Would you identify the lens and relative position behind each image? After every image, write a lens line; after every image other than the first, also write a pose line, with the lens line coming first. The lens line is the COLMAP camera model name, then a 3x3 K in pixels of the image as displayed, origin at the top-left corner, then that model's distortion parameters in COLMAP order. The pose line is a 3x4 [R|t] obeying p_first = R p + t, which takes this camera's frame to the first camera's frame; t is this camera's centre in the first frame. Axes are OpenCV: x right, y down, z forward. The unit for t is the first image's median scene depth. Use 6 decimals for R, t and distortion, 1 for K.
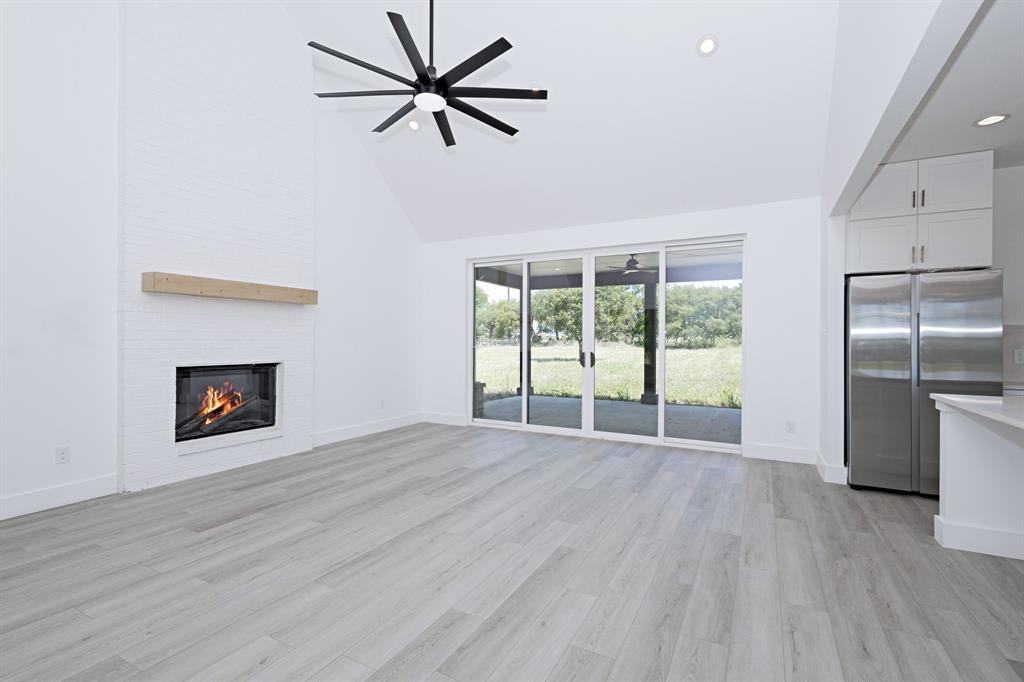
lens RADIAL K [[469.0, 0, 512.2], [0, 469.0, 340.8], [0, 0, 1]] dist [-0.003890, -0.002684]
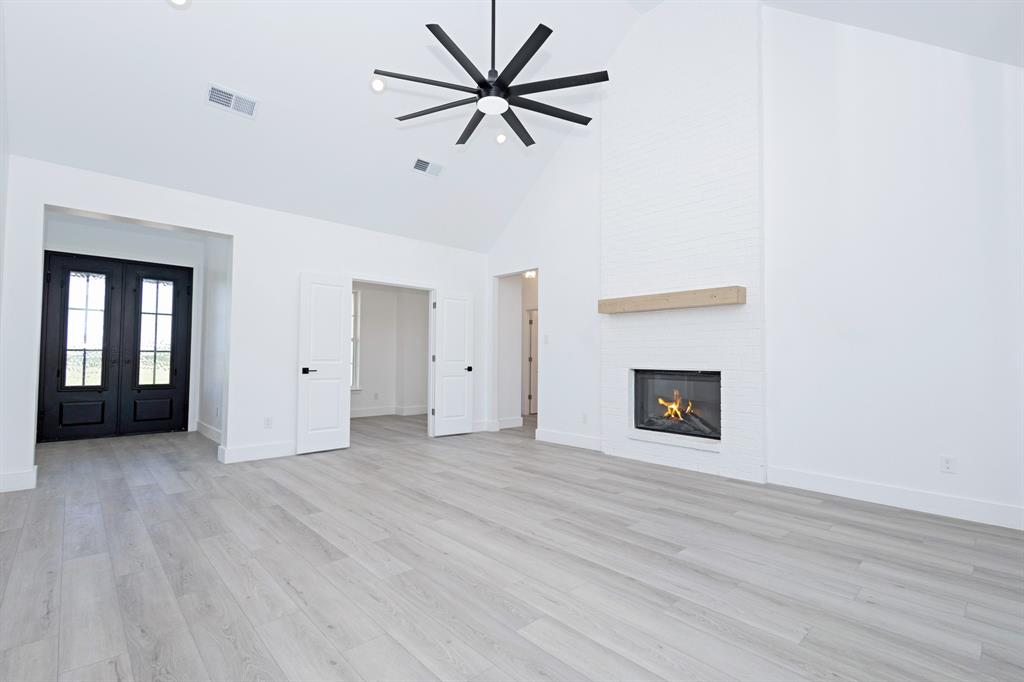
lens RADIAL K [[469.0, 0, 513.2], [0, 469.0, 341.9], [0, 0, 1]] dist [-0.003890, -0.002684]
pose [[-0.317130, -0.040265, -0.947527, 0.684151], [-0.013451, 0.999189, -0.037959, 0.039886], [0.948287, 0.000707, -0.317415, 1.237986]]
